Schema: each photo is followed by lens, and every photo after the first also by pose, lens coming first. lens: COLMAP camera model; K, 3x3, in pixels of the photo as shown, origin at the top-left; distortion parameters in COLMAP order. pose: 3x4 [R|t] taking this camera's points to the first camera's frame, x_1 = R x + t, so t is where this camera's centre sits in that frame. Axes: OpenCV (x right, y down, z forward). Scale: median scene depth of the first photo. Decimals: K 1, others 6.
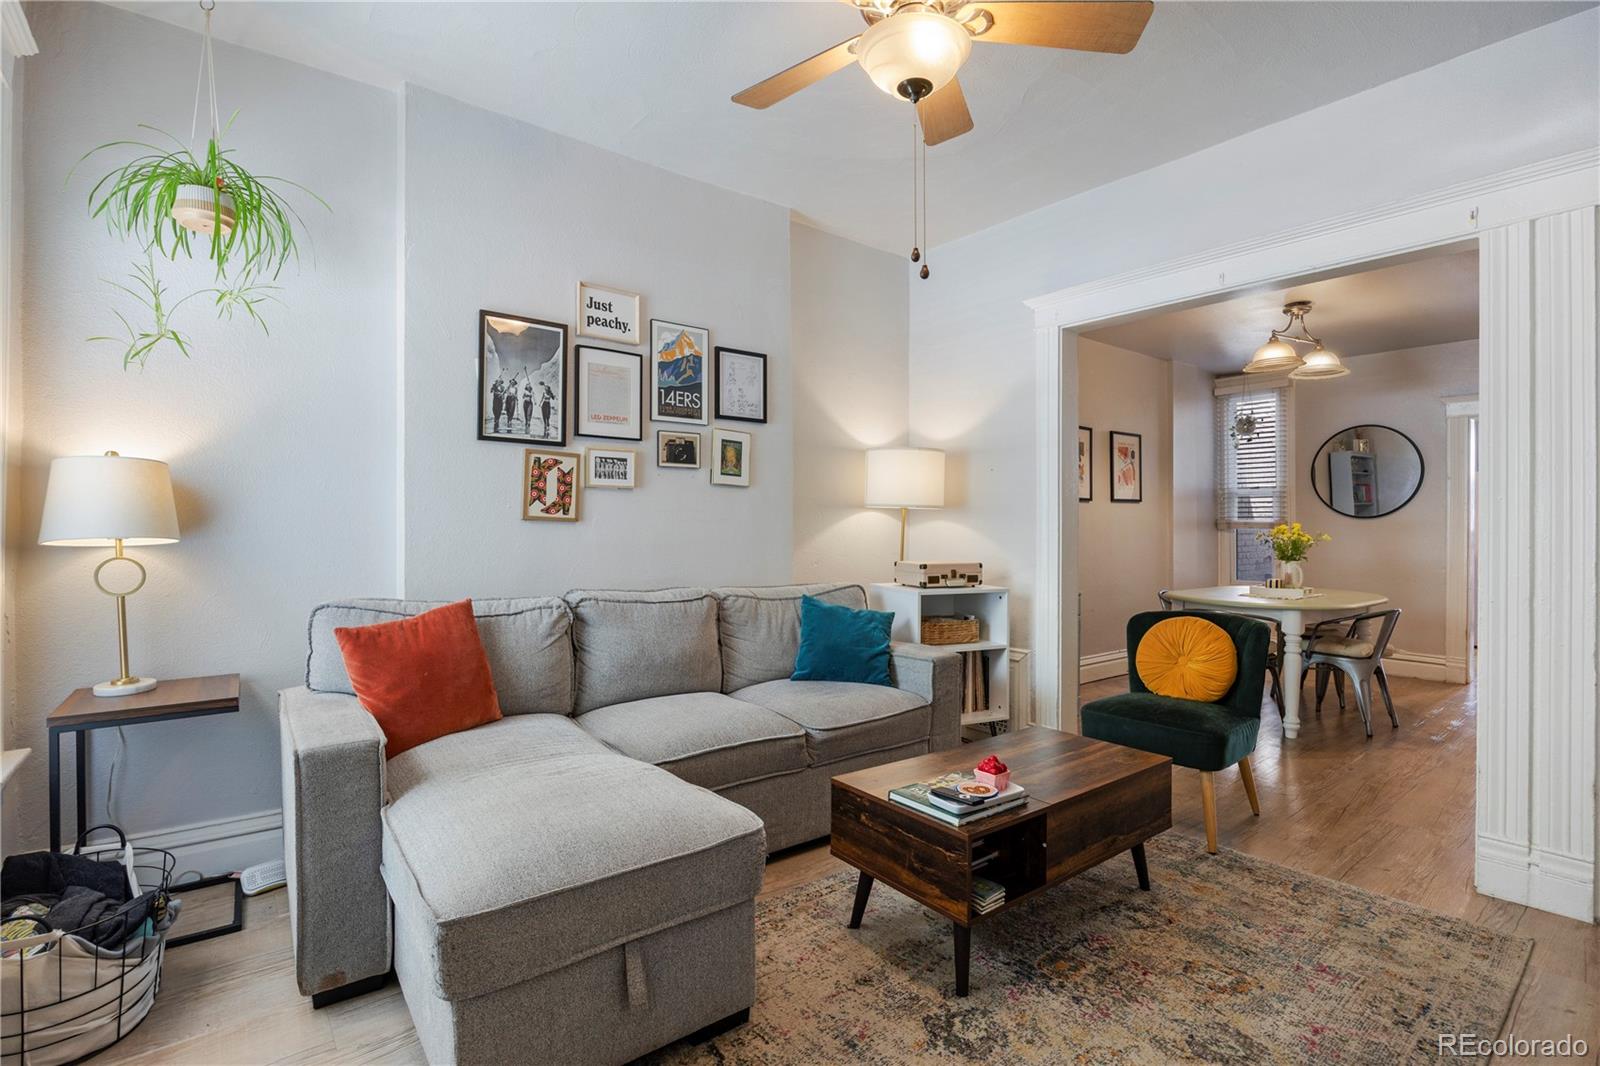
lens RADIAL K [[751.7, 0, 802.5], [0, 751.7, 523.5], [0, 0, 1]] dist [-0.012812, 0.001570]
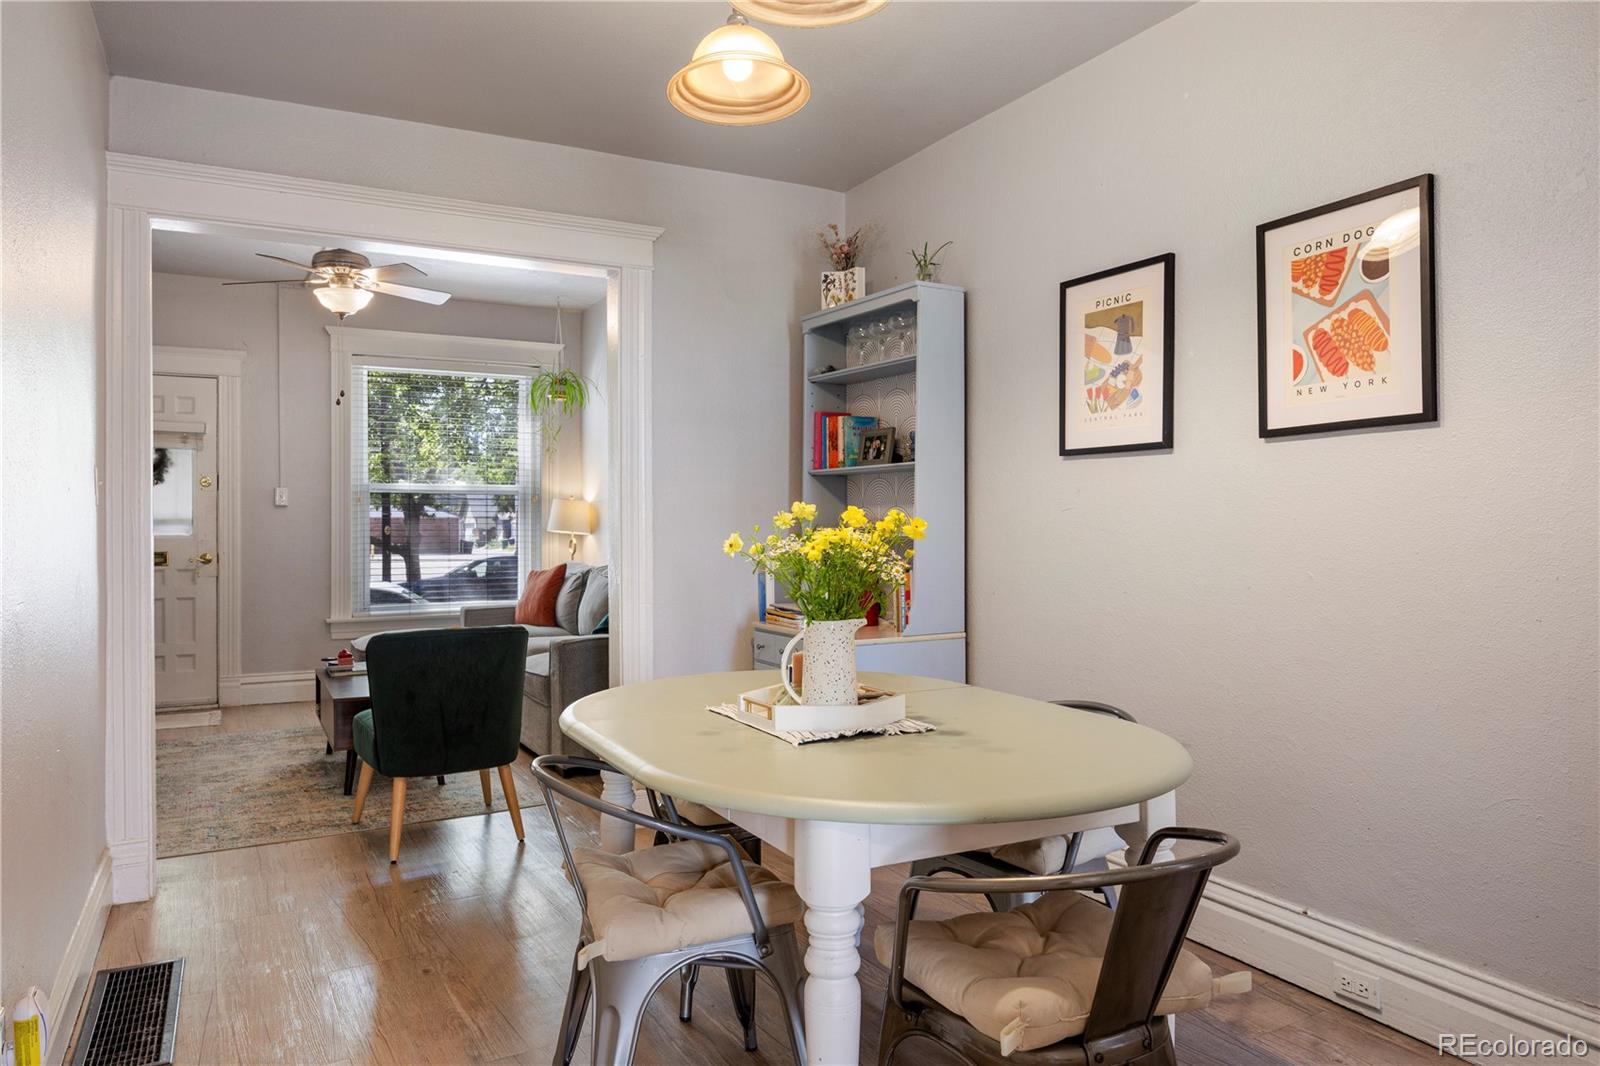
lens RADIAL K [[1069.7, 0, 803.2], [0, 1069.7, 528.1], [0, 0, 1]] dist [-0.004847, 0.001008]
pose [[-0.168749, -0.003143, -0.985654, 1.619638], [0.006292, 0.999971, -0.004266, 0.019436], [0.985639, -0.006922, -0.168725, 1.562122]]
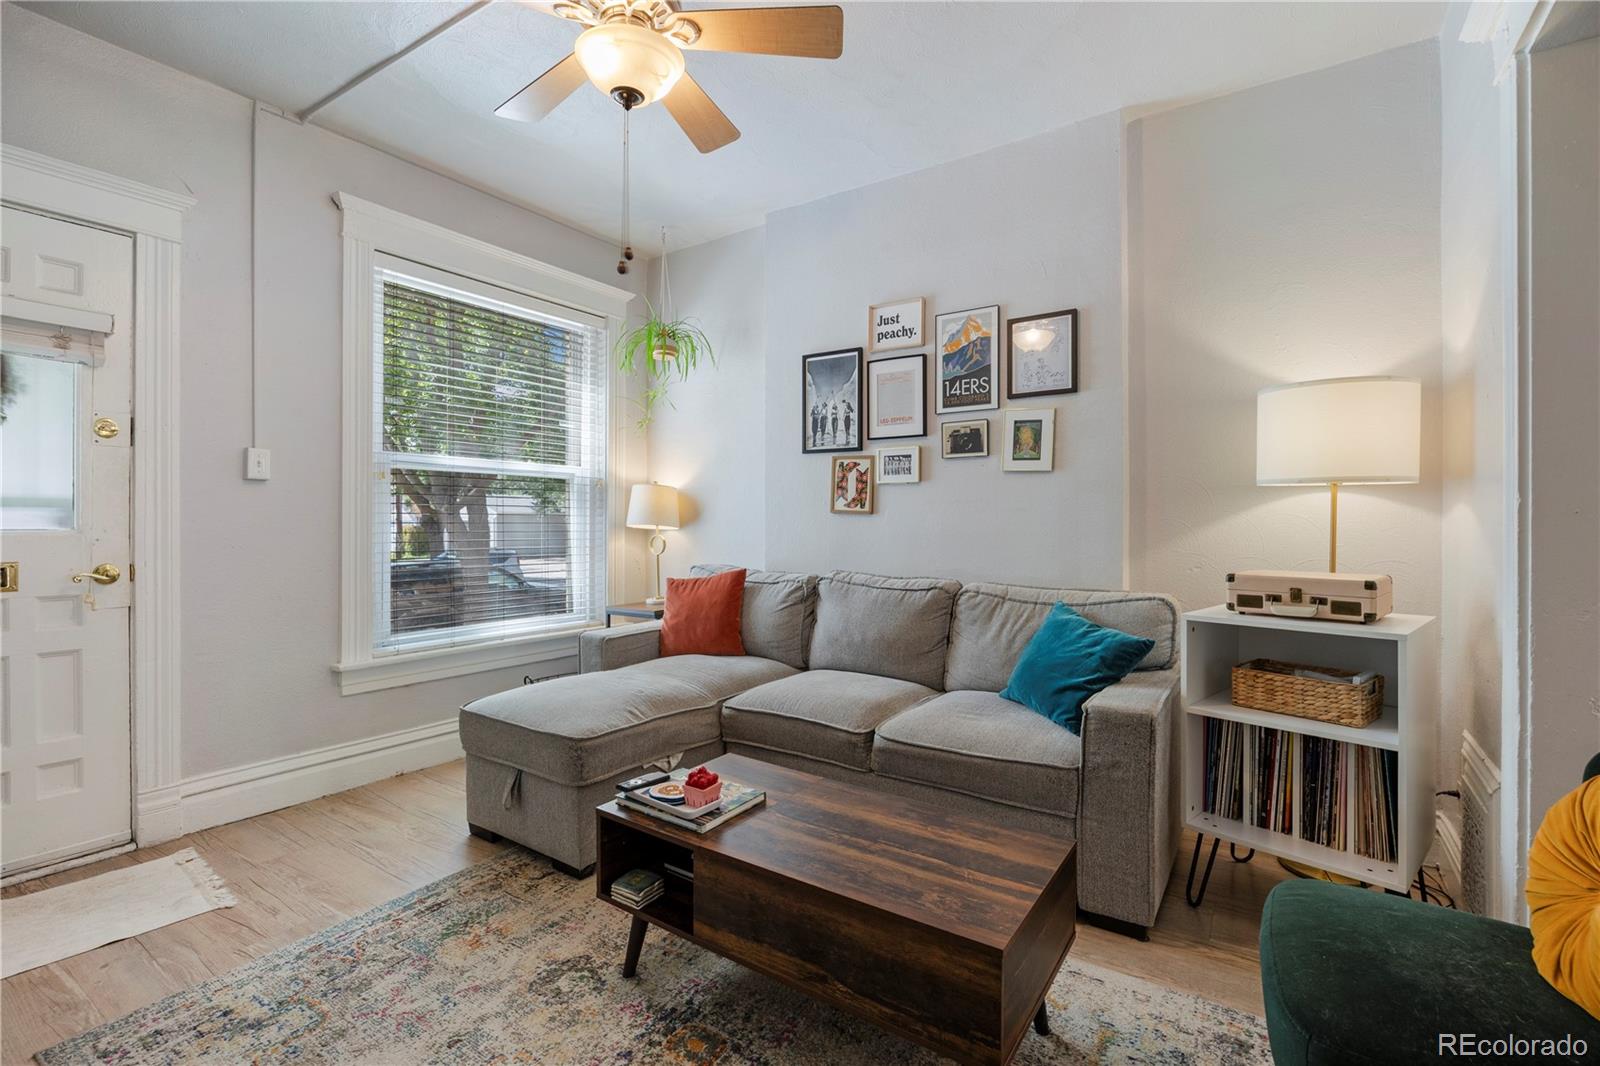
lens RADIAL K [[715.3, 0, 803.5], [0, 715.3, 527.7], [0, 0, 1]] dist [-0.013800, 0.000247]
pose [[0.303684, 0.002806, -0.952769, 0.672684], [0.002284, 0.999991, 0.003673, 0.013638], [0.952770, -0.003291, 0.303675, 0.526853]]
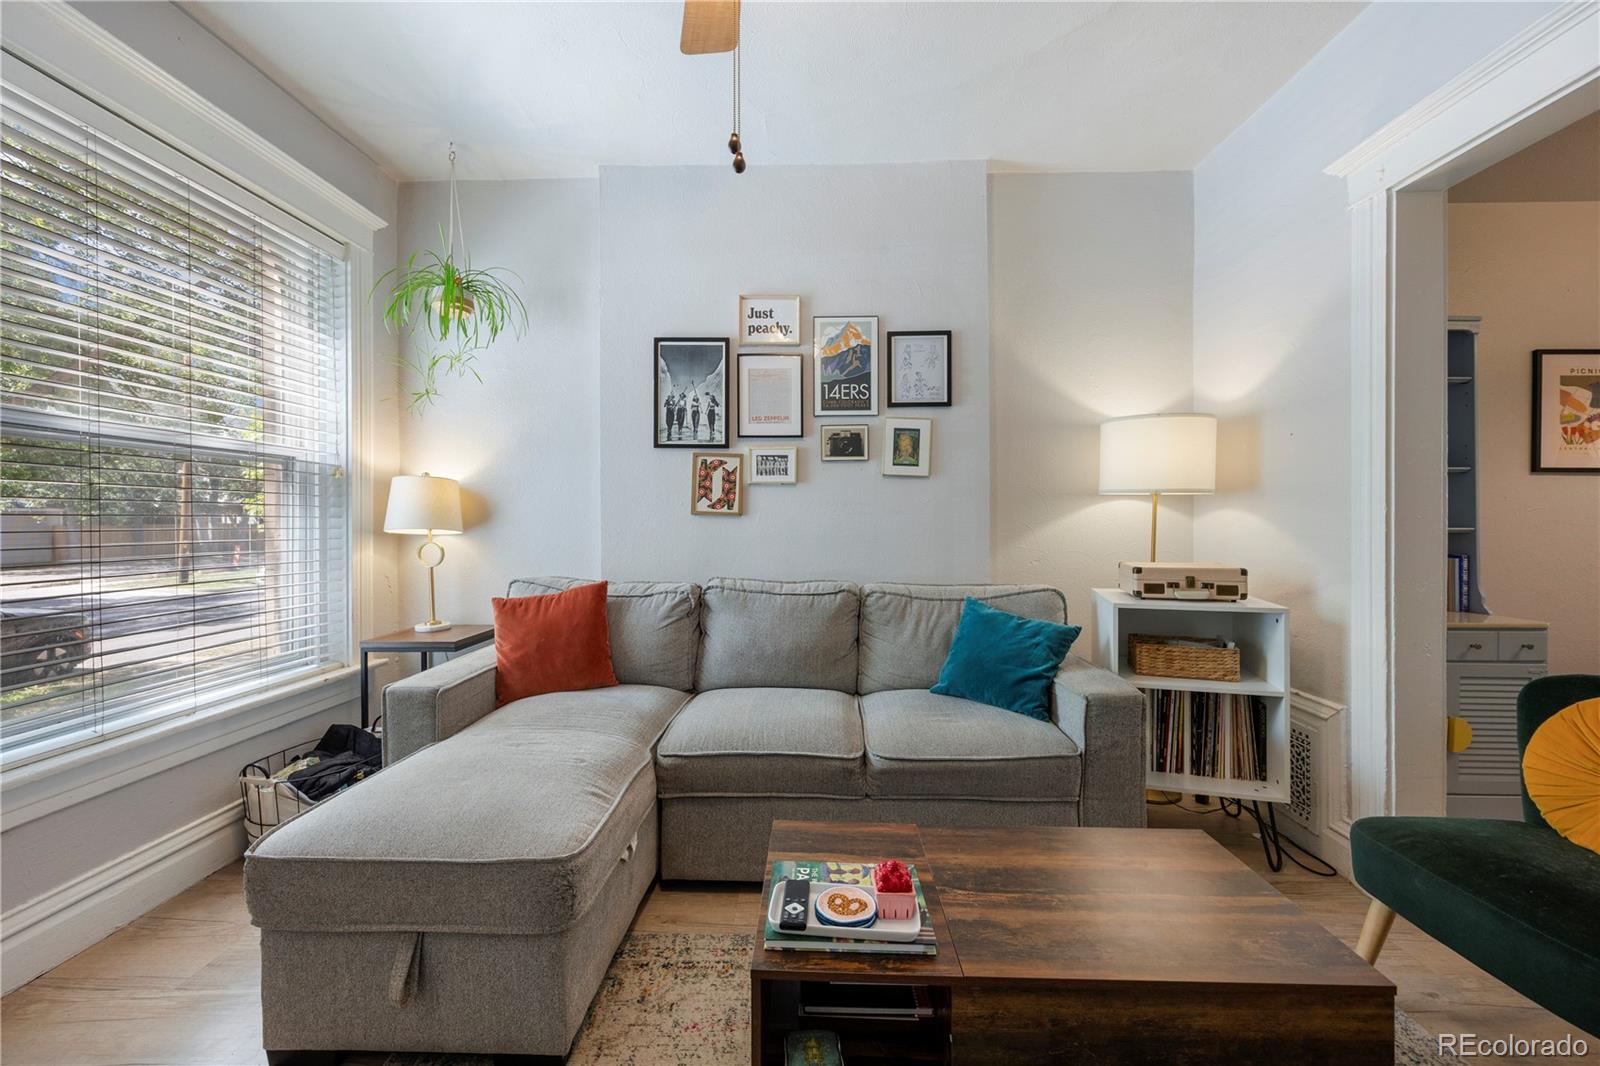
lens RADIAL K [[635.5, 0, 804.3], [0, 635.5, 524.0], [0, 0, 1]] dist [0.006209, -0.000753]
pose [[0.770104, -0.002027, -0.637915, 0.340253], [0.007749, 0.999951, 0.006178, 0.004431], [0.637871, -0.009701, 0.770082, 0.319633]]
